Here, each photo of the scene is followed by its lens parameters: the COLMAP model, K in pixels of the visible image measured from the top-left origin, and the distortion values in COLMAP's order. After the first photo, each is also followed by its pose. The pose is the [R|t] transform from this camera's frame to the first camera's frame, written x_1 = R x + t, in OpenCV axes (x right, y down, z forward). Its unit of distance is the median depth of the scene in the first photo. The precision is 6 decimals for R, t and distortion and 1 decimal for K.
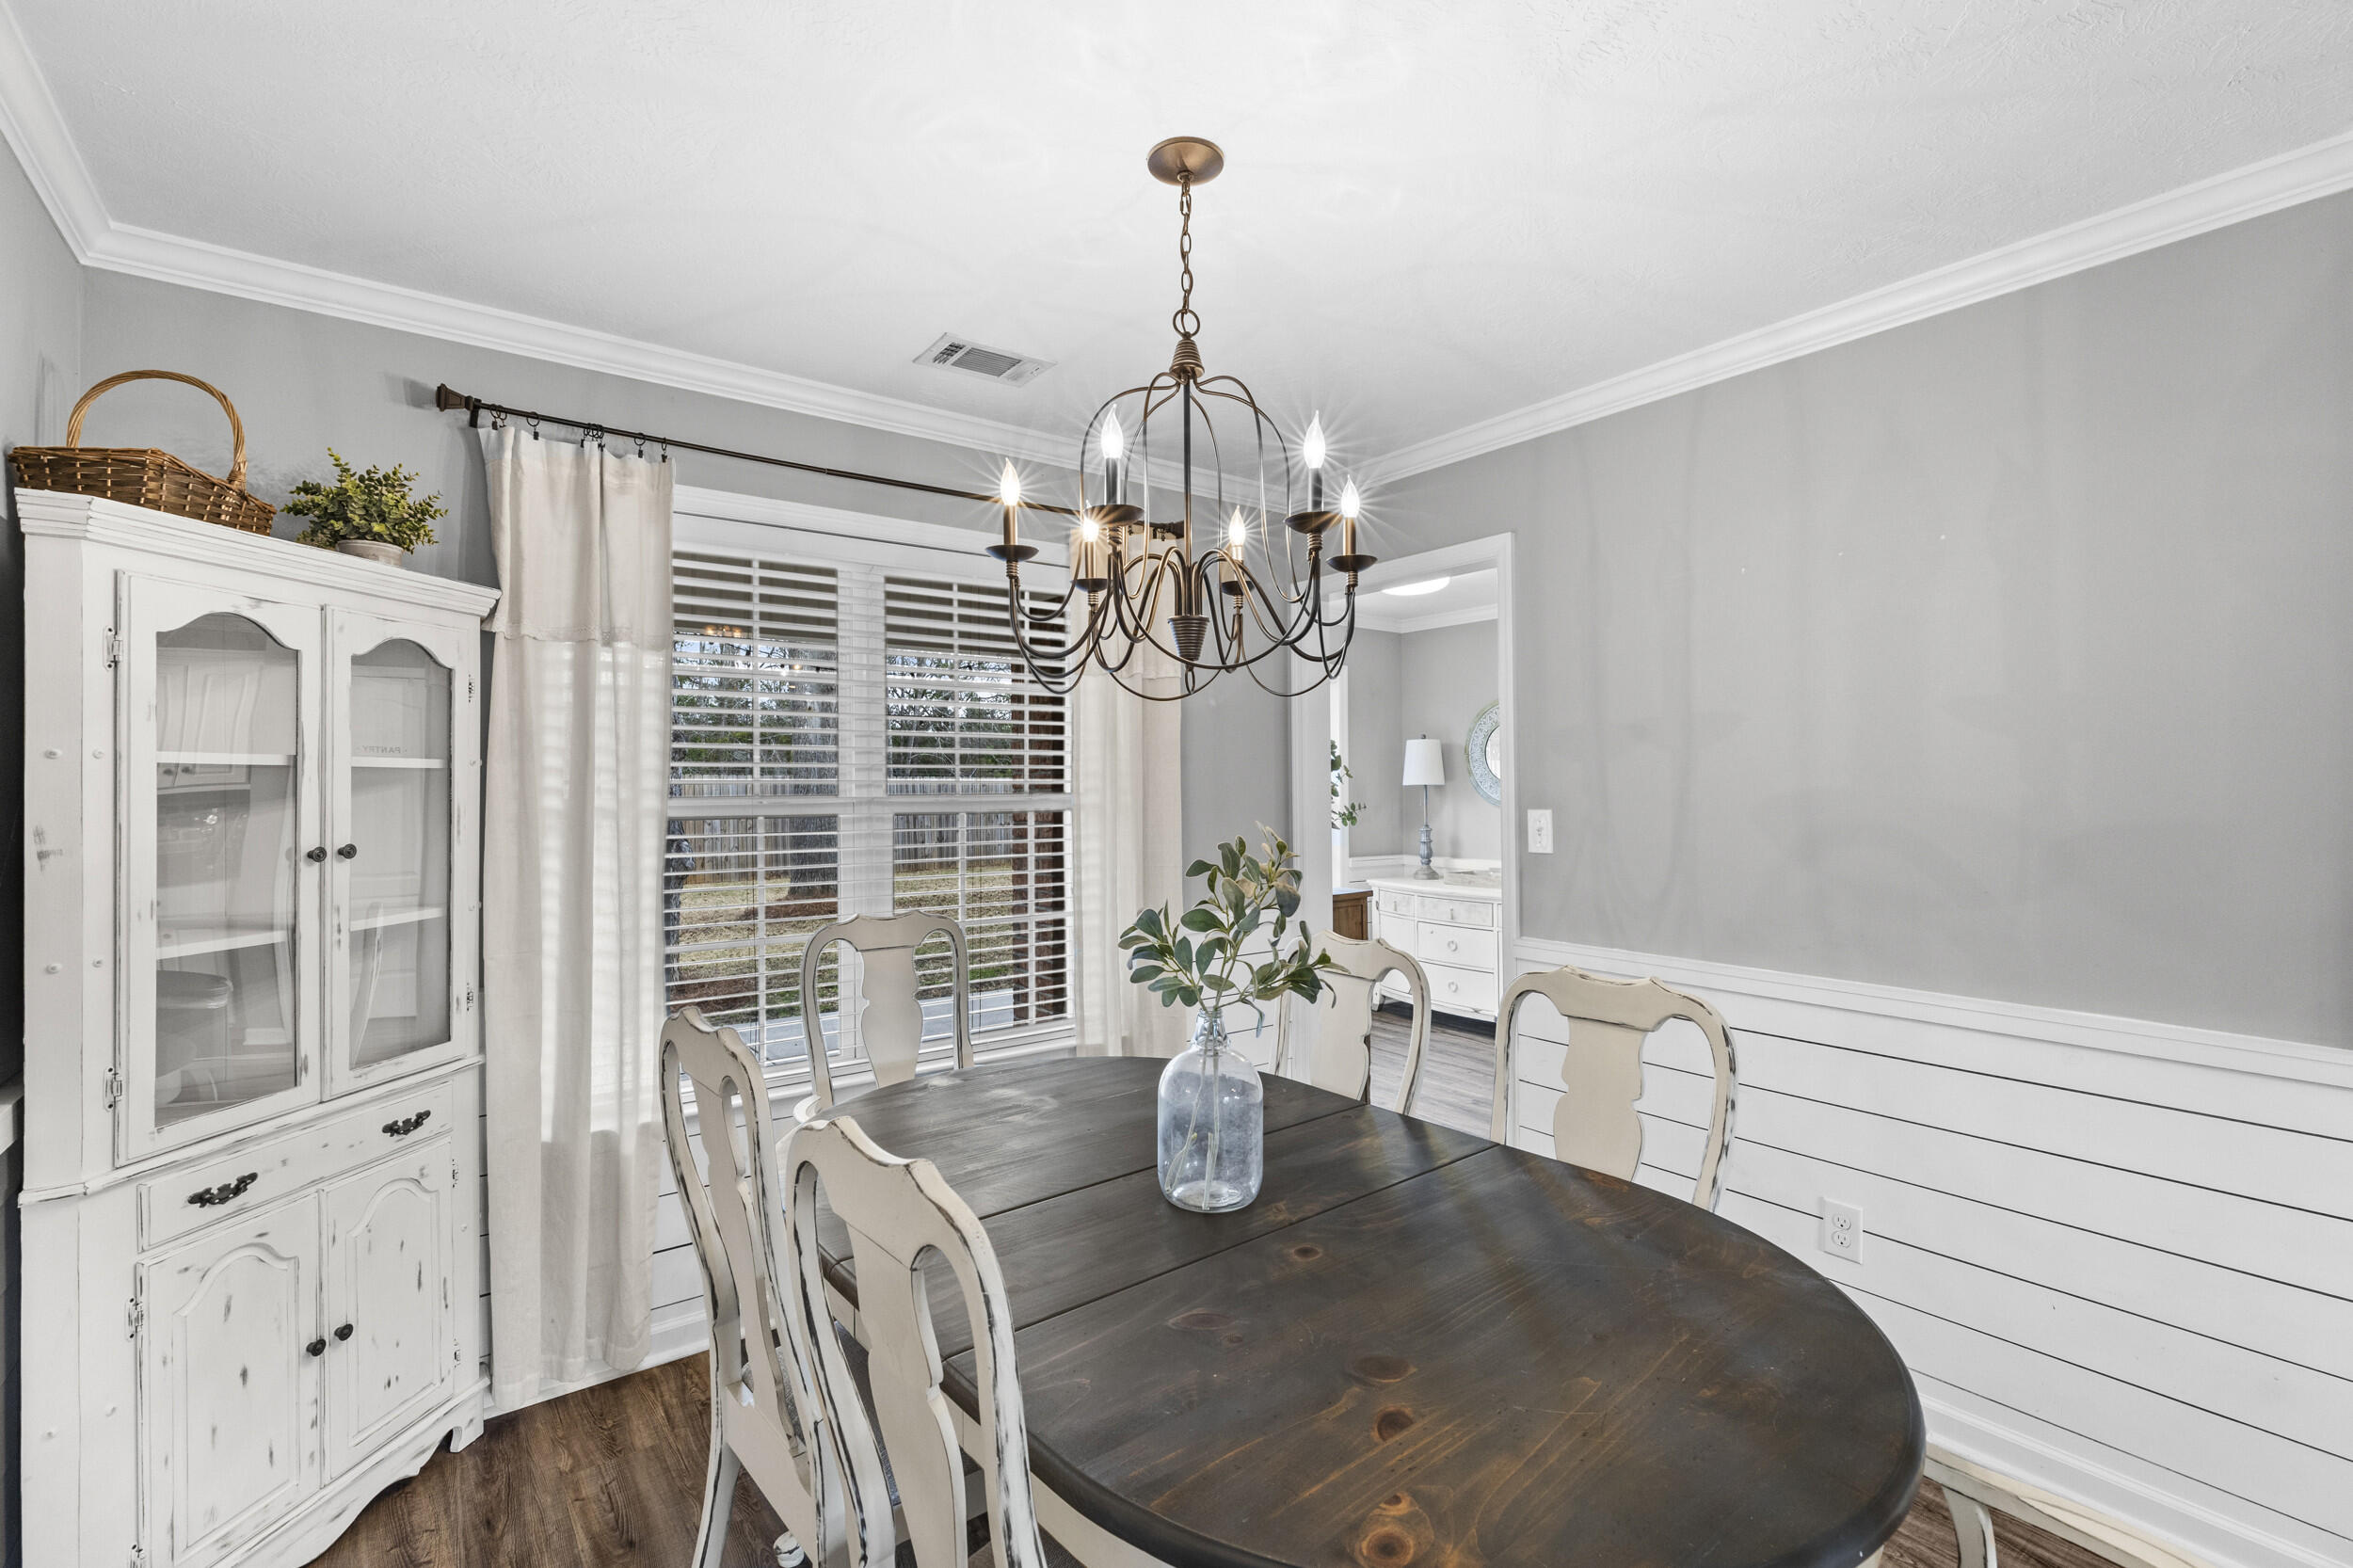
lens RADIAL K [[1050.0, 0, 1180.2], [0, 1050.0, 777.1], [0, 0, 1]] dist [0.002591, 0.000334]
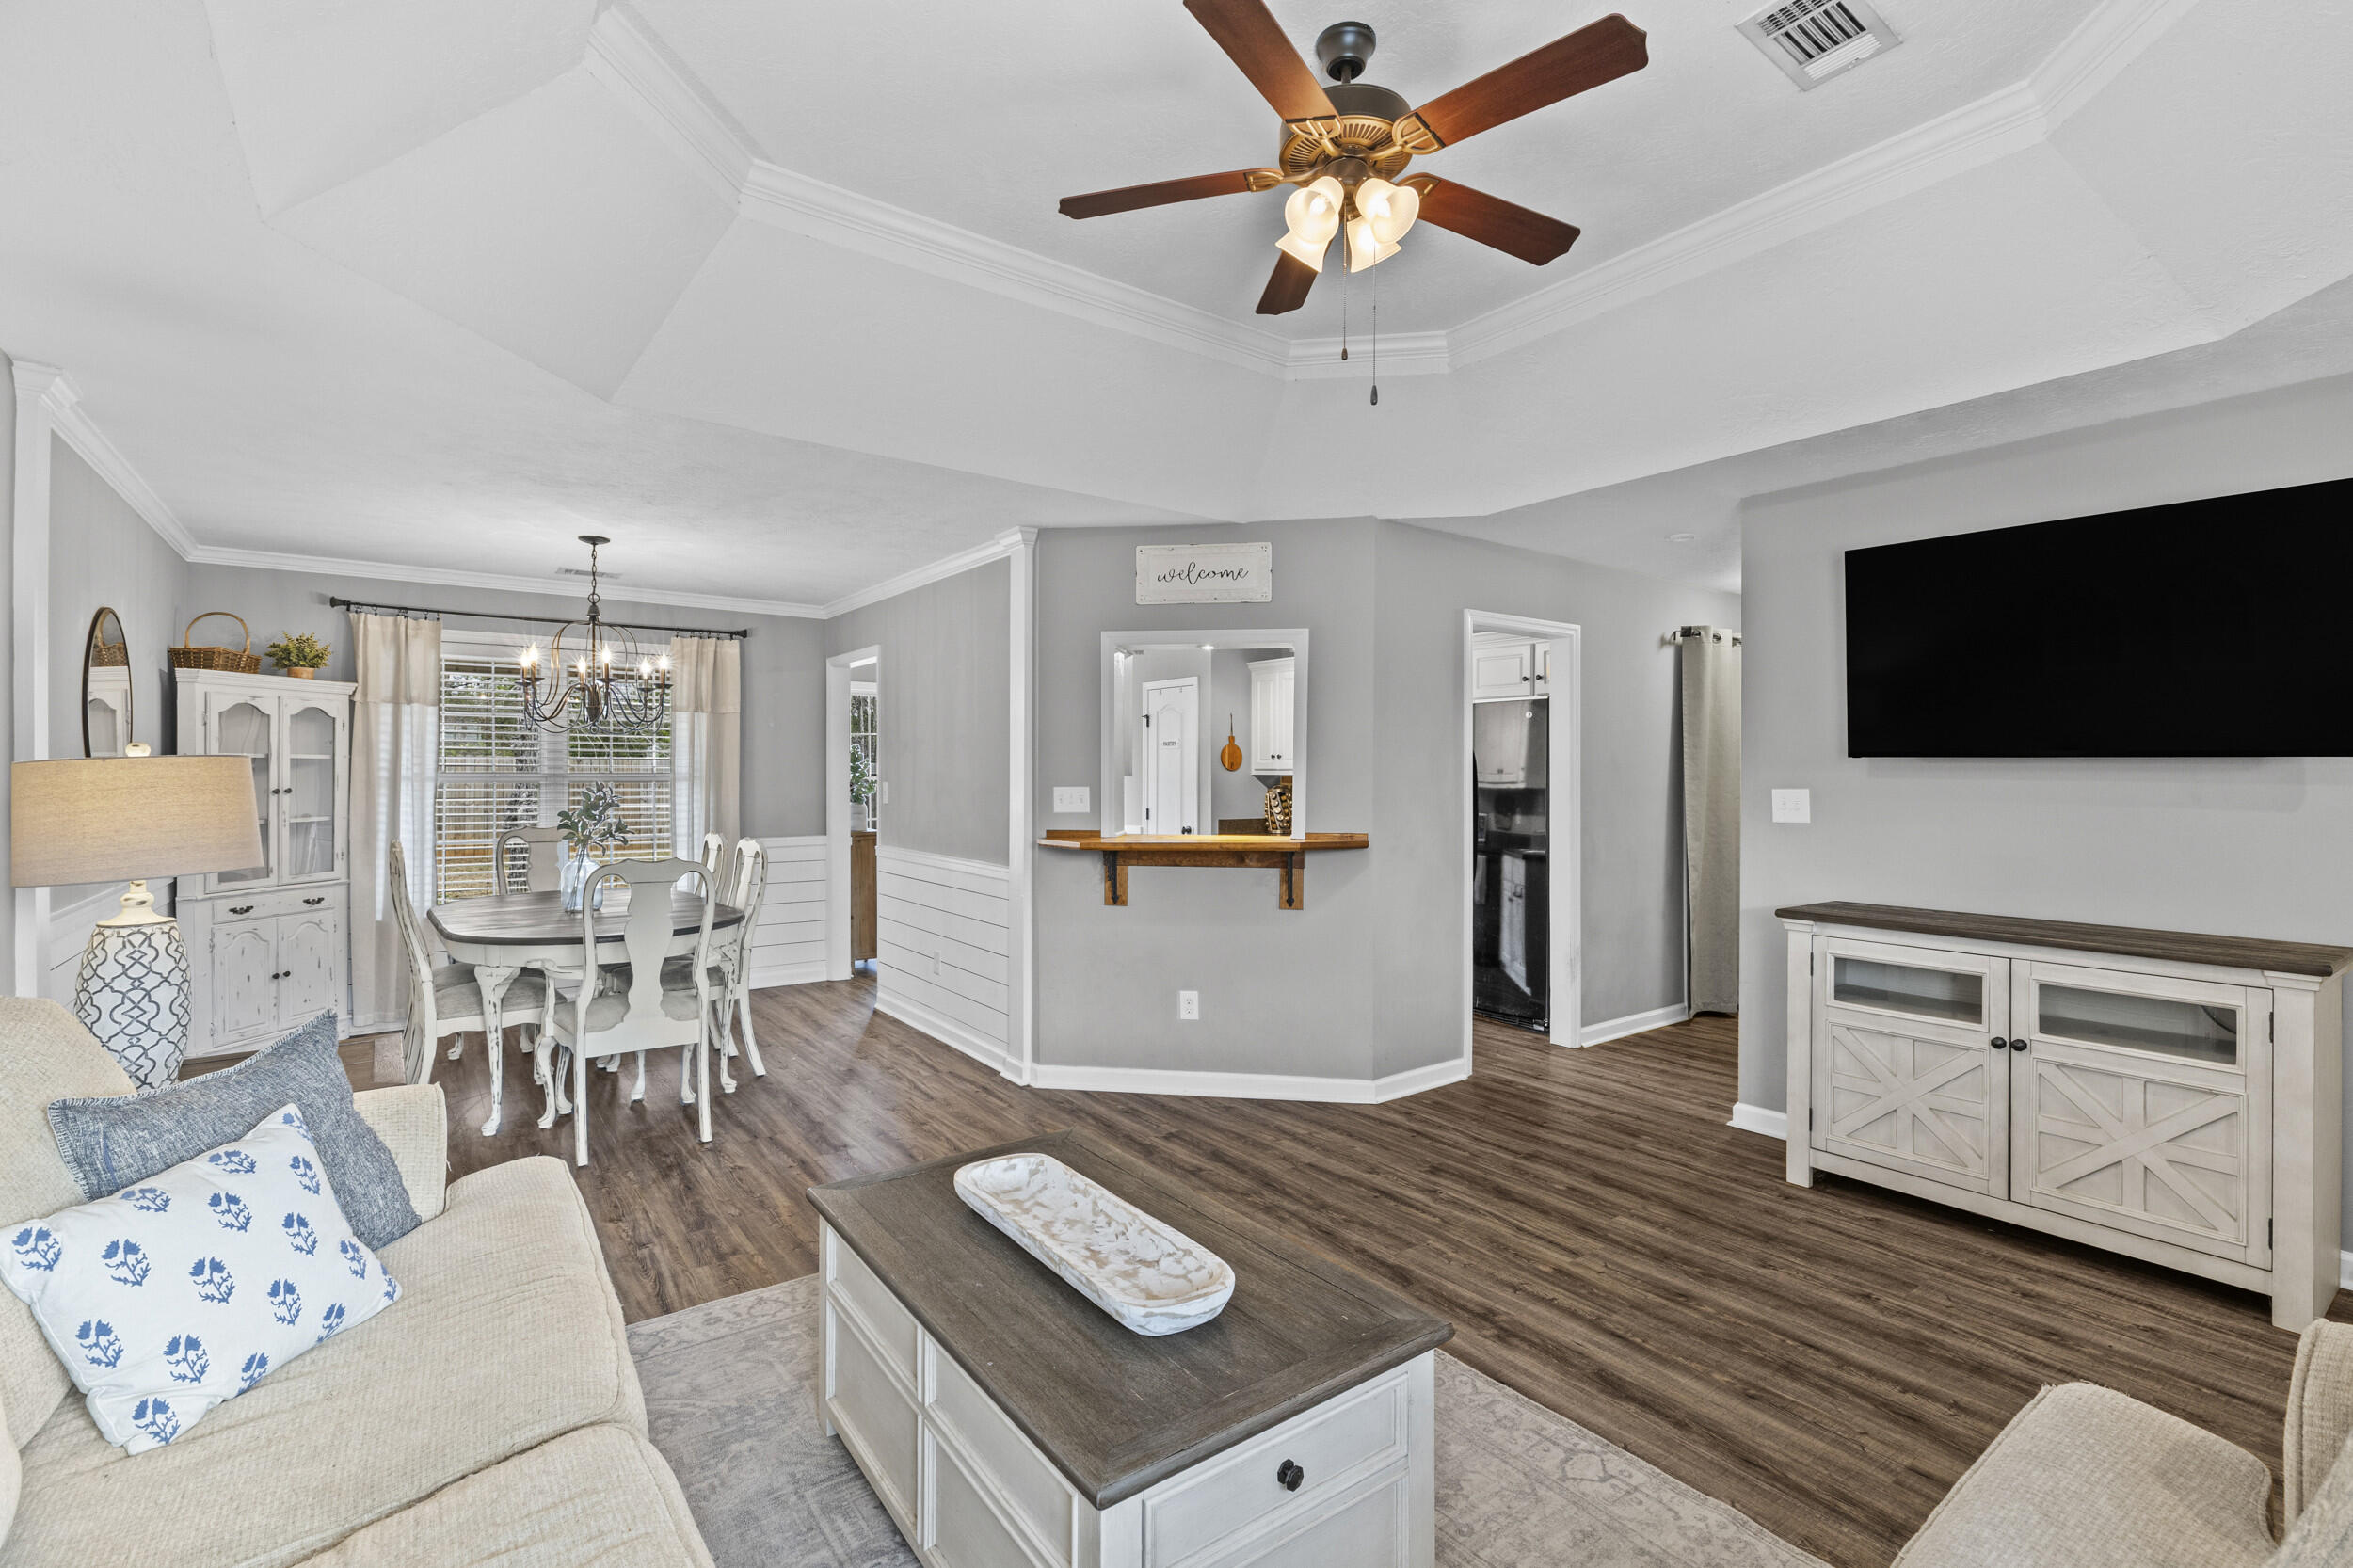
lens RADIAL K [[1048.9, 0, 1178.0], [0, 1048.9, 767.5], [0, 0, 1]] dist [0.002236, -0.000045]
pose [[0.999966, 0.006622, -0.004929, 1.277360], [-0.006600, 0.999968, 0.004493, -0.011999], [0.004958, -0.004460, 0.999978, -1.427143]]
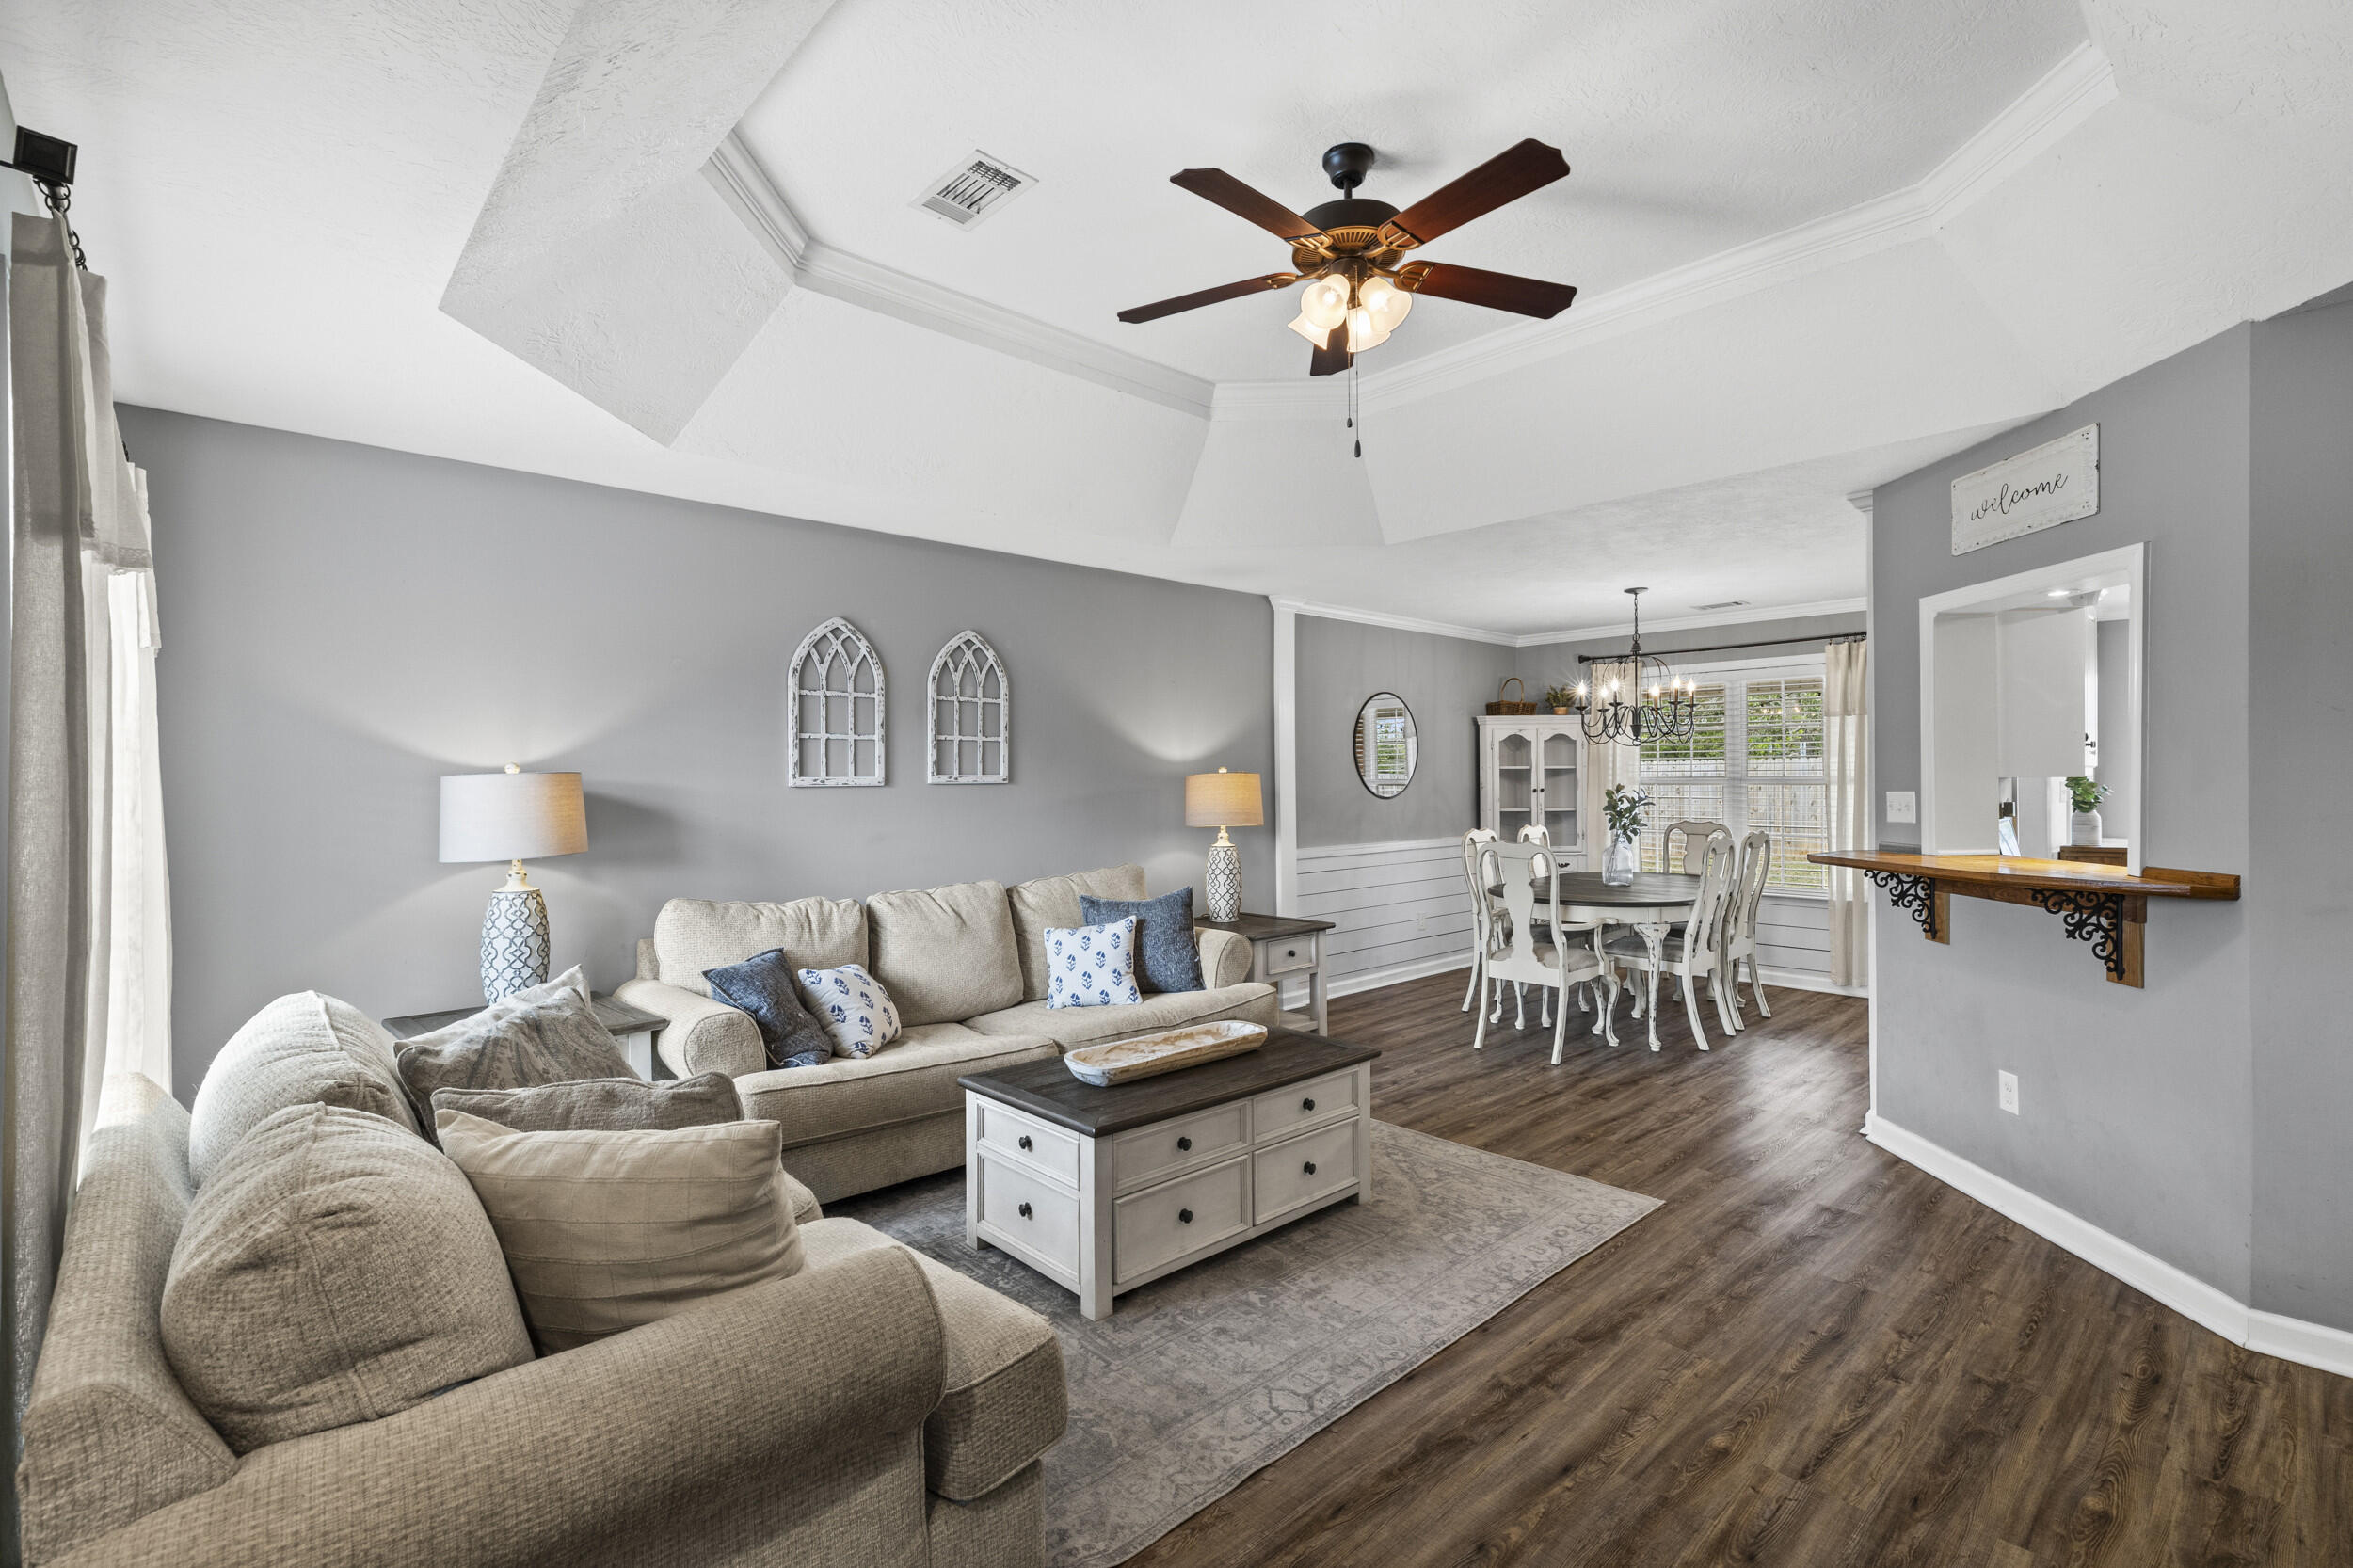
lens RADIAL K [[1050.0, 0, 1180.2], [0, 1050.0, 777.1], [0, 0, 1]] dist [0.002591, 0.000334]
pose [[0.110450, 0.000751, -0.993881, 2.661543], [0.015893, 0.999871, 0.002521, -0.009858], [0.993755, -0.016074, 0.110423, -0.704092]]
